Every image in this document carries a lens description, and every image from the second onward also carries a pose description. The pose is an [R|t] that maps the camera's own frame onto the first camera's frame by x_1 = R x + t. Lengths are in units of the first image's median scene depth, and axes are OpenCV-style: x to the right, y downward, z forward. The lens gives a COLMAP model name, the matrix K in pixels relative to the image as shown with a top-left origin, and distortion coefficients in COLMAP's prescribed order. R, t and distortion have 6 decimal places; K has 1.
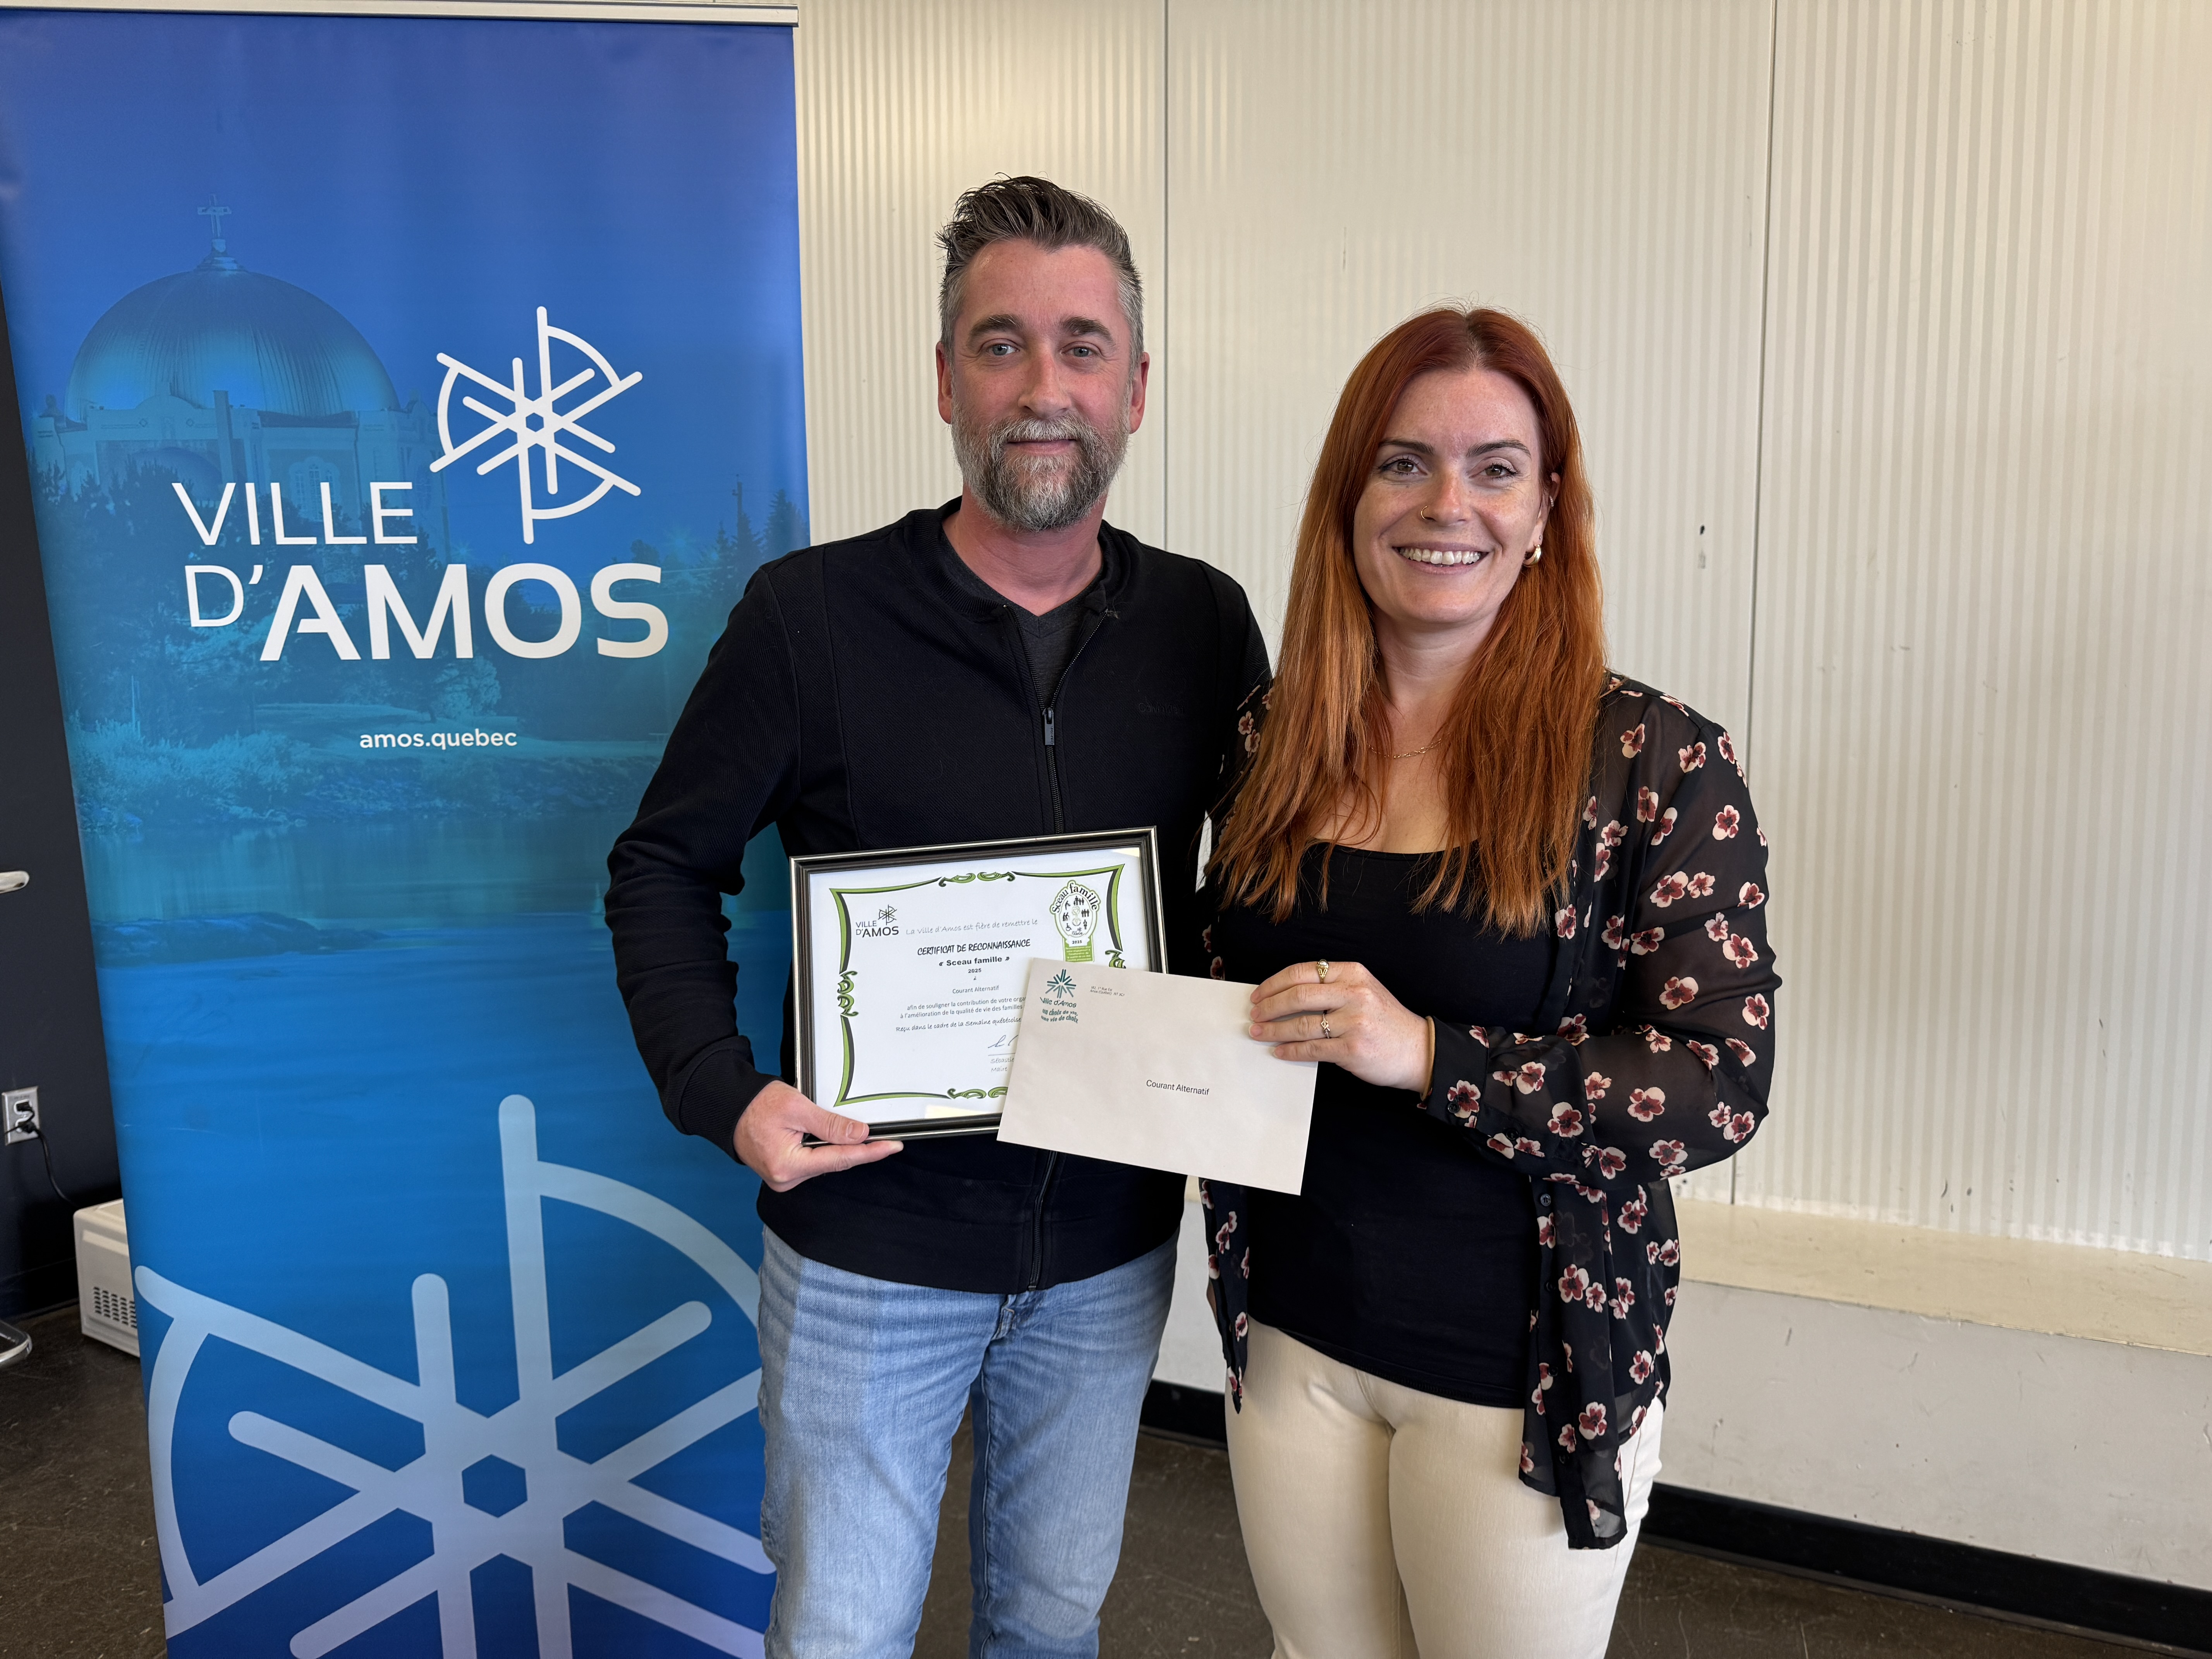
lens RADIAL K [[1576.9, 0, 1101.7], [0, 1576.9, 833.4], [0, 0, 1]] dist [0.001407, -0.009289]
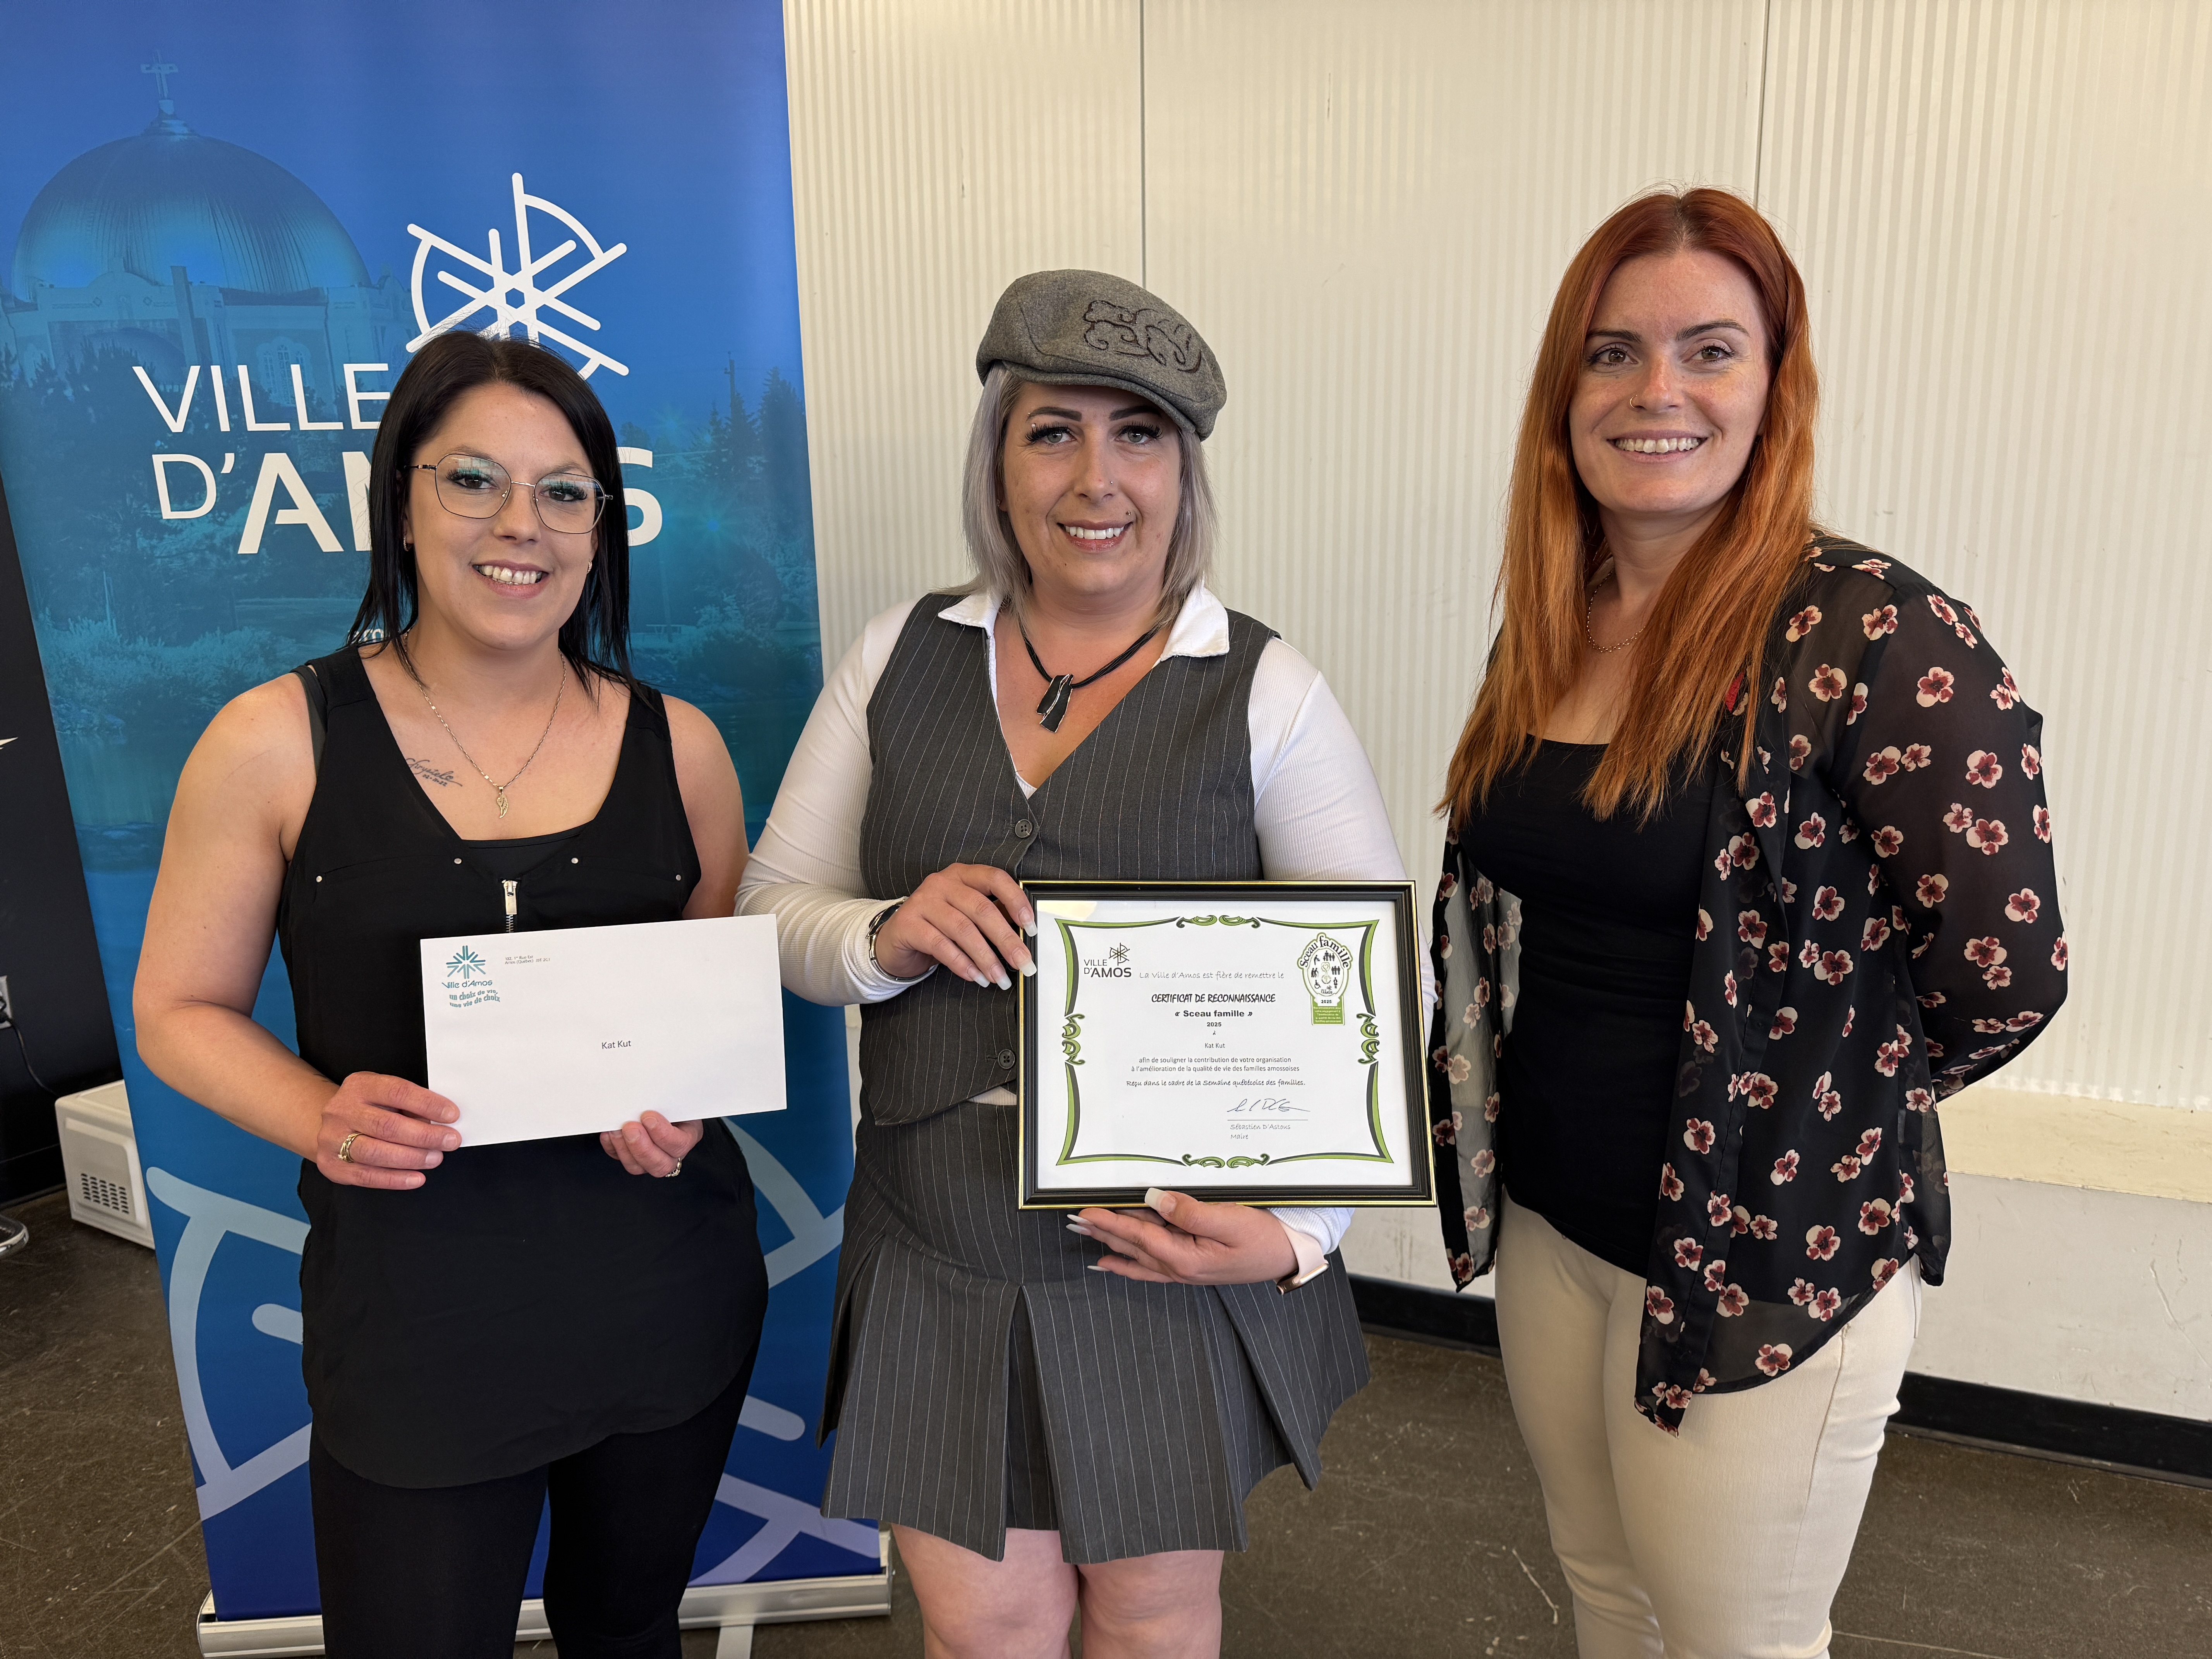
lens RADIAL K [[1571.5, 0, 1106.6], [0, 1571.5, 838.3], [0, 0, 1]] dist [0.003473, -0.010741]
pose [[0.999176, -0.017259, 0.036725, -0.041502], [0.013600, 0.995130, 0.097630, -0.023032], [-0.038231, -0.097050, 0.994545, 0.007324]]
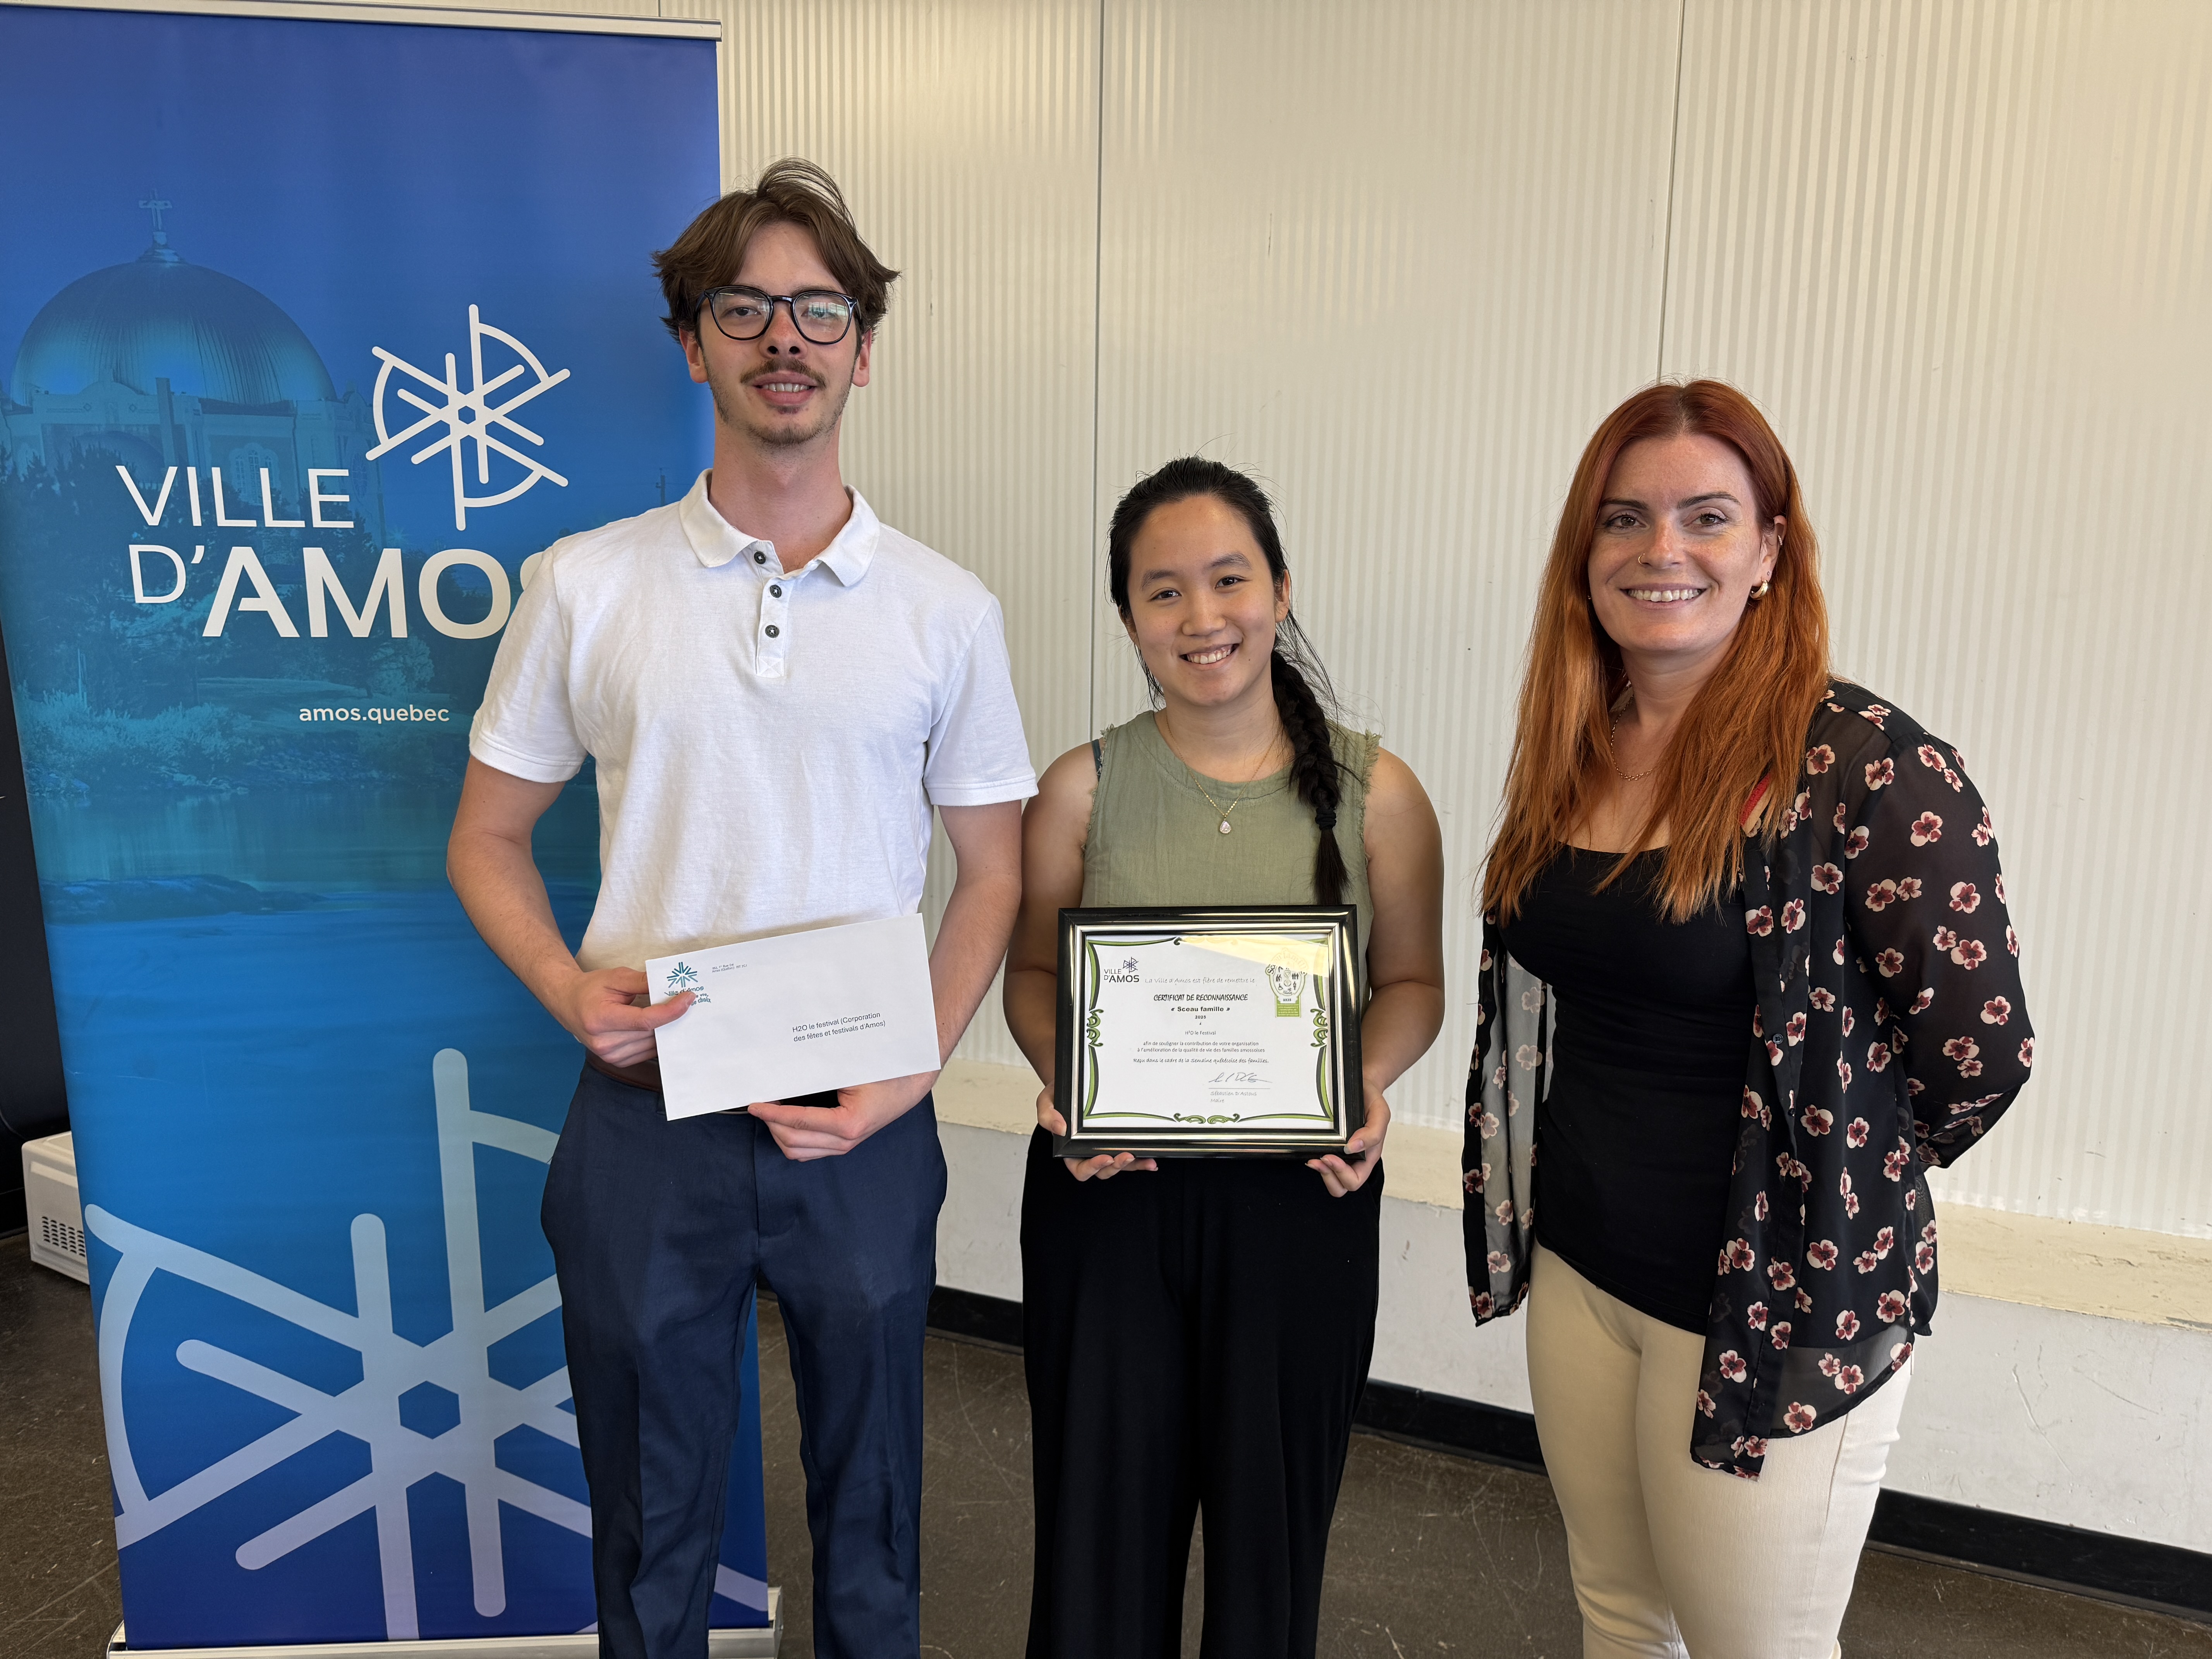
lens RADIAL K [[1576.9, 0, 1110.2], [0, 1576.9, 834.7], [0, 0, 1]] dist [0.001546, -0.008250]
pose [[0.999373, 0.017262, 0.030926, 0.040901], [-0.018554, 0.998947, 0.041964, -0.032935], [-0.030169, -0.042511, 0.998640, -0.073545]]
